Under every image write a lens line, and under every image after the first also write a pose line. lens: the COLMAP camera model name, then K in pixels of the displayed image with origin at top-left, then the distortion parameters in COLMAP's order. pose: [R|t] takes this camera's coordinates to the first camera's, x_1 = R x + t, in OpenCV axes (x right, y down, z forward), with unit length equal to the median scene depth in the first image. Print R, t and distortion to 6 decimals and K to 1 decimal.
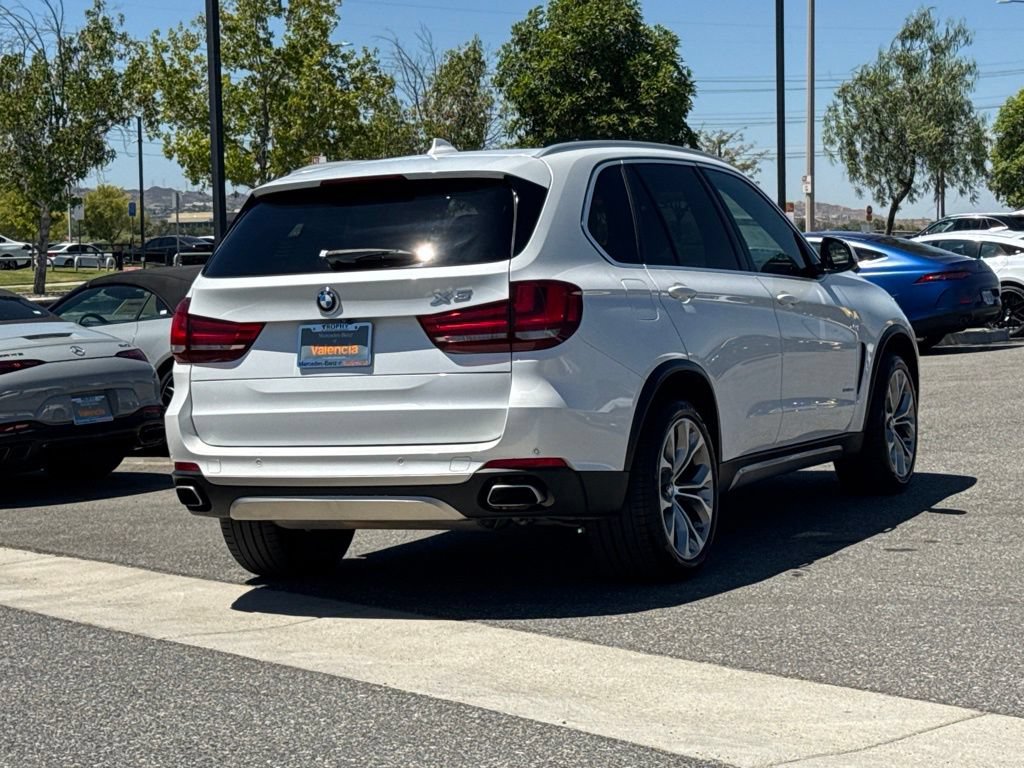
lens RADIAL K [[2157.8, 0, 512.0], [0, 2157.8, 384.0], [0, 0, 1]] dist [0.153510, 0.194079]
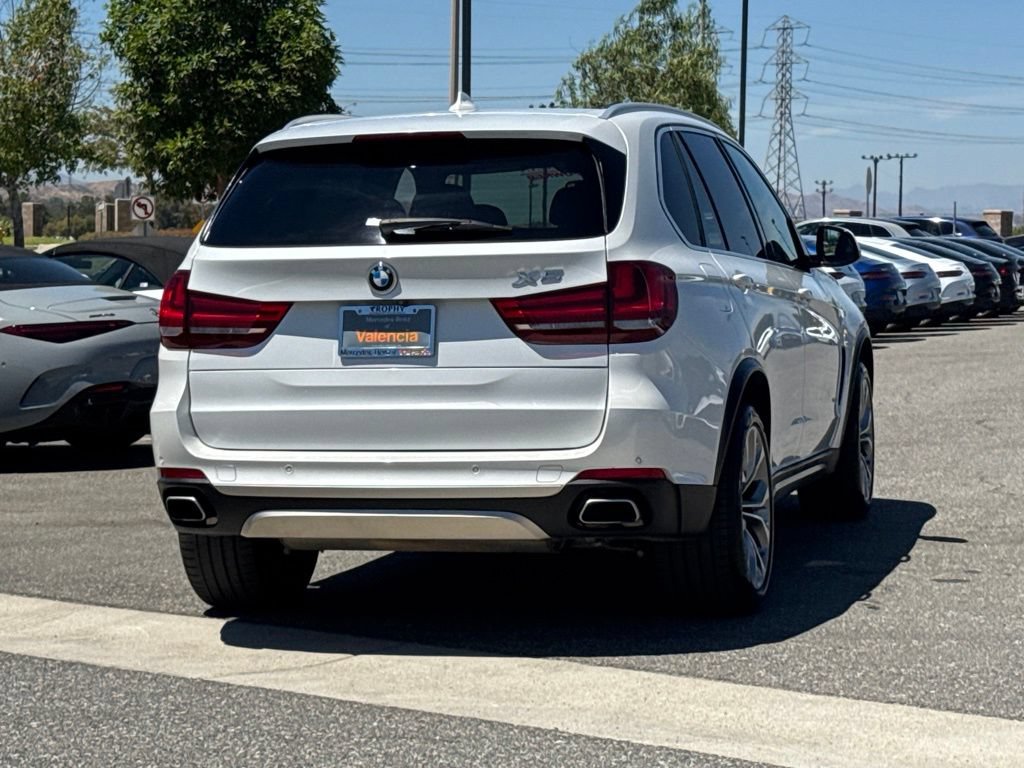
lens RADIAL K [[2542.4, 0, 512.0], [0, 2542.4, 384.0], [0, 0, 1]] dist [0.121235, 0.436847]
pose [[0.981565, 0.020987, 0.189973, -0.221165], [-0.019750, 0.999770, -0.008401, 0.009984], [-0.190106, 0.004495, 0.981753, 0.016552]]
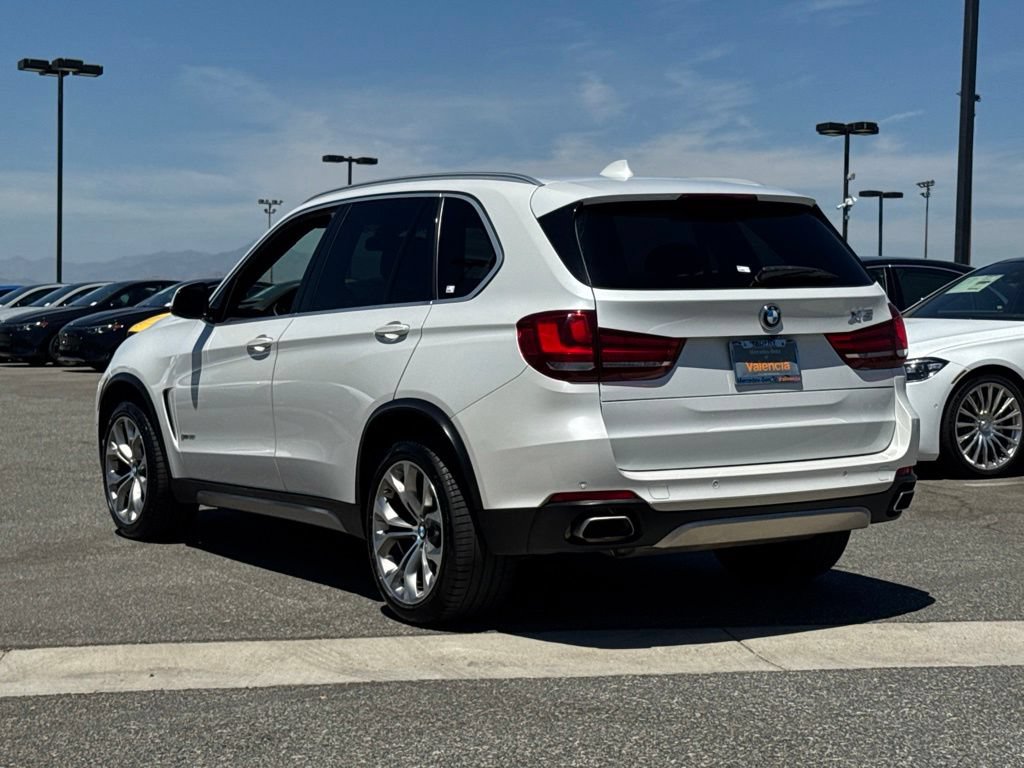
lens RADIAL K [[1951.2, 0, 512.0], [0, 1951.2, 384.0], [0, 0, 1]] dist [0.138577, 0.104078]
pose [[0.519036, 0.002404, 0.854749, -0.907635], [0.028750, 0.999381, -0.020269, 0.007175], [-0.854269, 0.035094, 0.518646, 0.630312]]
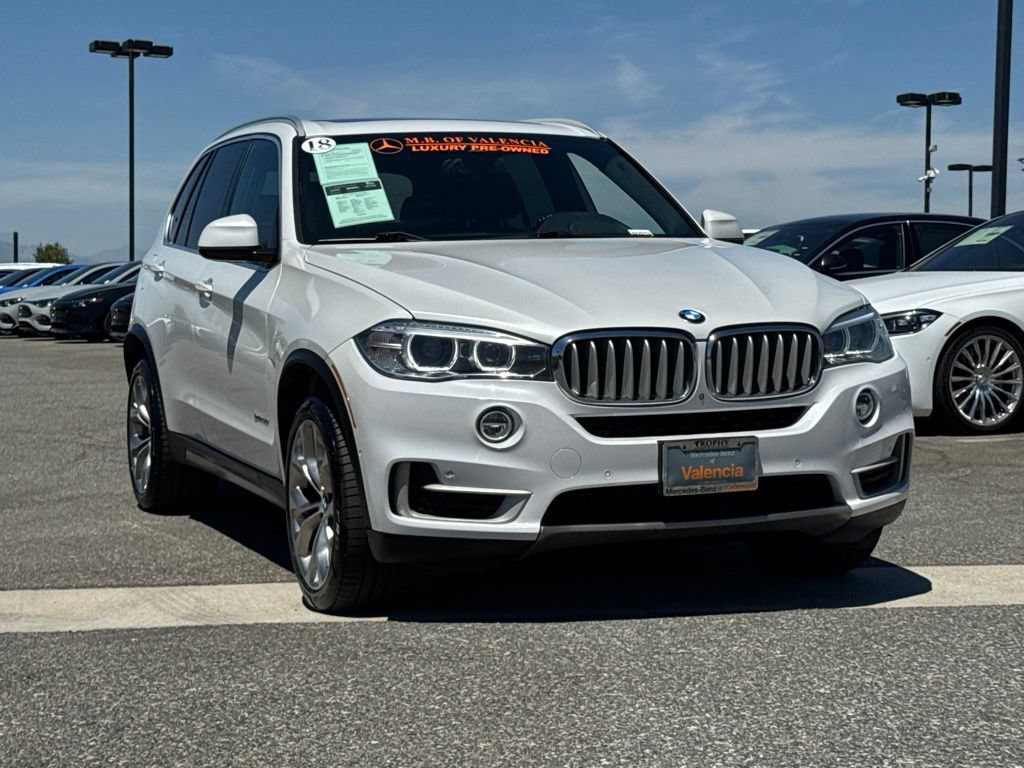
lens RADIAL K [[1942.3, 0, 512.0], [0, 1942.3, 384.0], [0, 0, 1]] dist [0.157248, -0.008257]
pose [[0.564181, -0.007695, 0.825615, -0.804494], [0.034234, 0.999315, -0.014080, 0.033368], [-0.824941, 0.036208, 0.564058, 0.569258]]
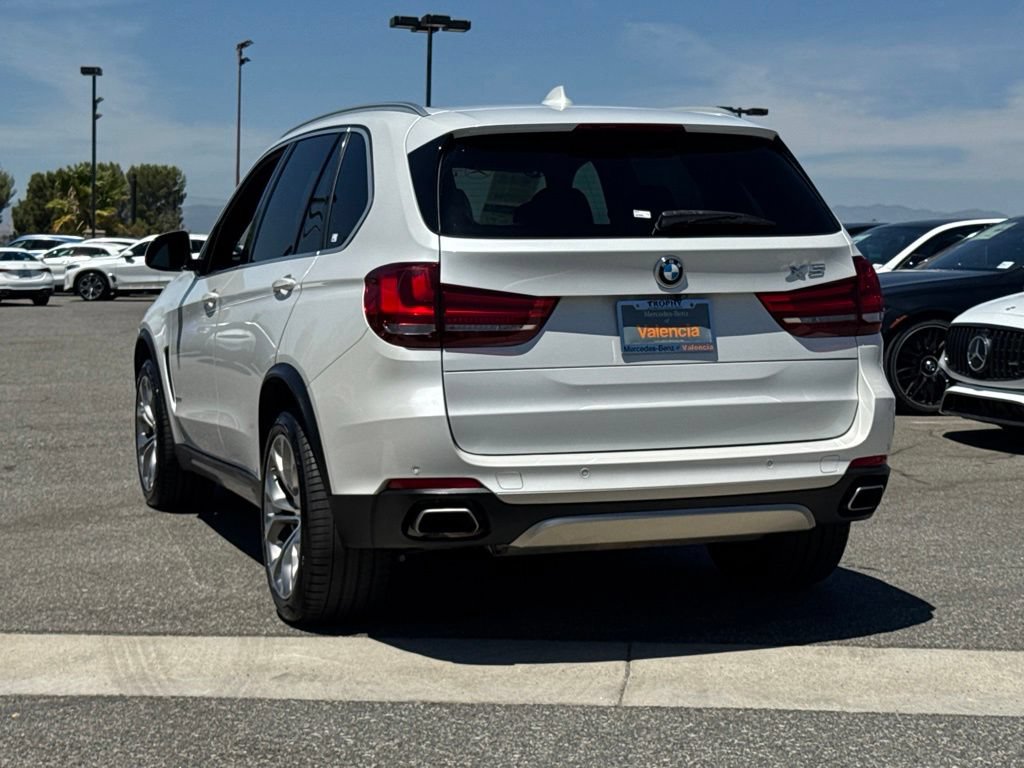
lens RADIAL K [[1951.2, 0, 512.0], [0, 1951.2, 384.0], [0, 0, 1]] dist [0.138577, 0.104078]
pose [[0.695525, -0.005498, 0.718481, -0.654039], [0.009970, 0.999948, -0.001999, 0.004896], [-0.718433, 0.008554, 0.695543, 0.522882]]
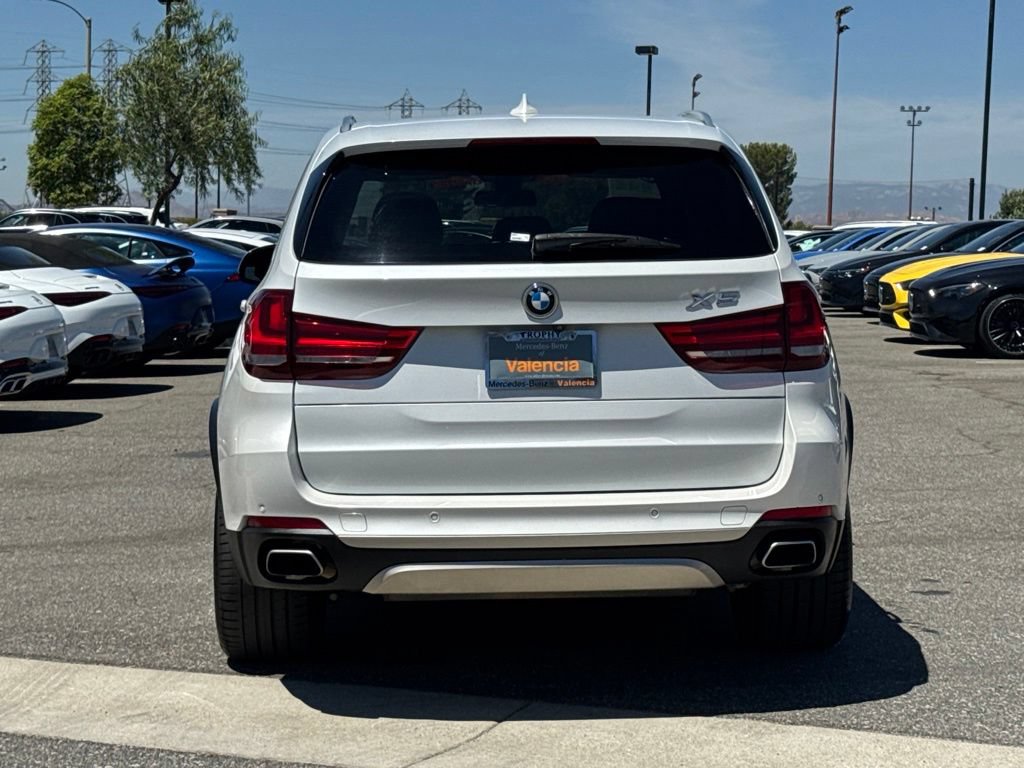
lens RADIAL K [[2112.9, 0, 512.0], [0, 2112.9, 384.0], [0, 0, 1]] dist [0.114469, 0.243434]
pose [[0.880573, 0.006328, 0.473869, -0.438204], [-0.007641, 0.999970, 0.000845, -0.009921], [-0.473850, -0.004365, 0.880595, 0.353961]]
